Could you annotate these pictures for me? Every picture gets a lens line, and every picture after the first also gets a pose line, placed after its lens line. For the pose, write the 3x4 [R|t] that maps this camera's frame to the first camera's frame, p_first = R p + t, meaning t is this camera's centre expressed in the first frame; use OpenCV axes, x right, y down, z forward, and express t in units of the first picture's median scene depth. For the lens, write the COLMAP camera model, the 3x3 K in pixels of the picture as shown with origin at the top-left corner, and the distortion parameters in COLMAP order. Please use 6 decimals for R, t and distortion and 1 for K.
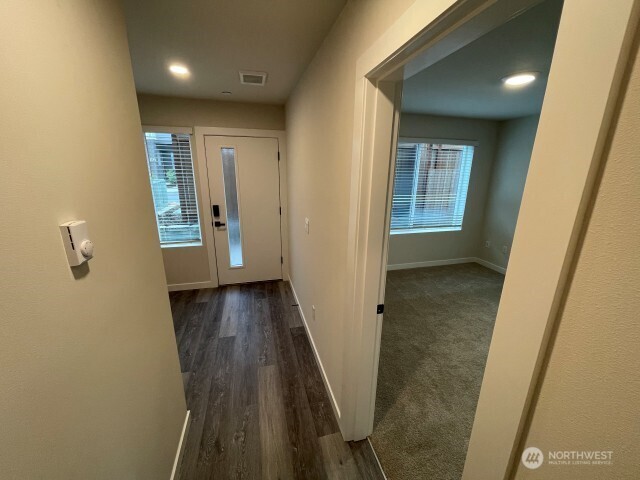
lens RADIAL K [[257.5, 0, 320.0], [0, 257.5, 240.0], [0, 0, 1]] dist [-0.006699, 0.000163]
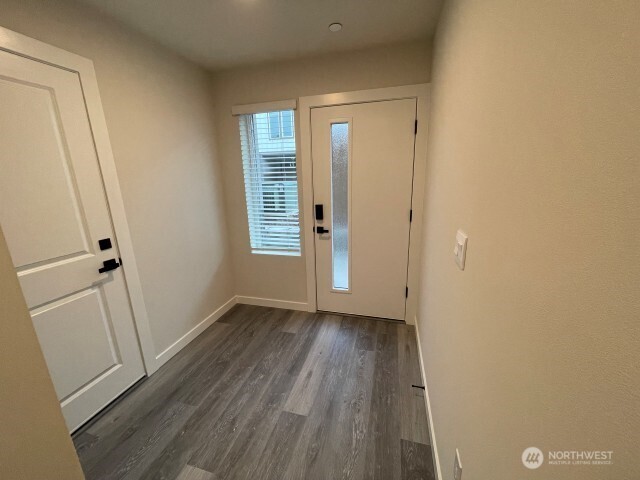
lens RADIAL K [[257.5, 0, 320.0], [0, 257.5, 240.0], [0, 0, 1]] dist [-0.006699, 0.000163]
pose [[0.862706, 0.085535, -0.498419, -0.028387], [-0.098191, 0.995167, 0.000825, -0.034030], [0.496081, 0.048228, 0.866936, 0.367434]]
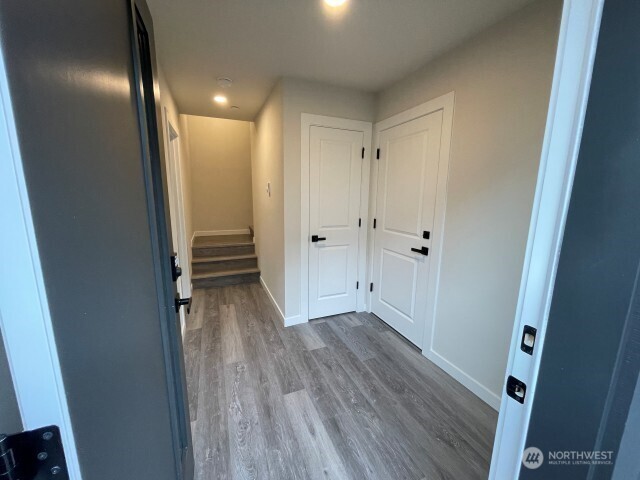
lens RADIAL K [[257.5, 0, 320.0], [0, 257.5, 240.0], [0, 0, 1]] dist [-0.006699, 0.000163]
pose [[-0.990951, -0.000900, -0.134222, -0.258739], [-0.059366, 0.899793, 0.432258, -0.235455], [0.120383, 0.436315, -0.891705, 1.121241]]
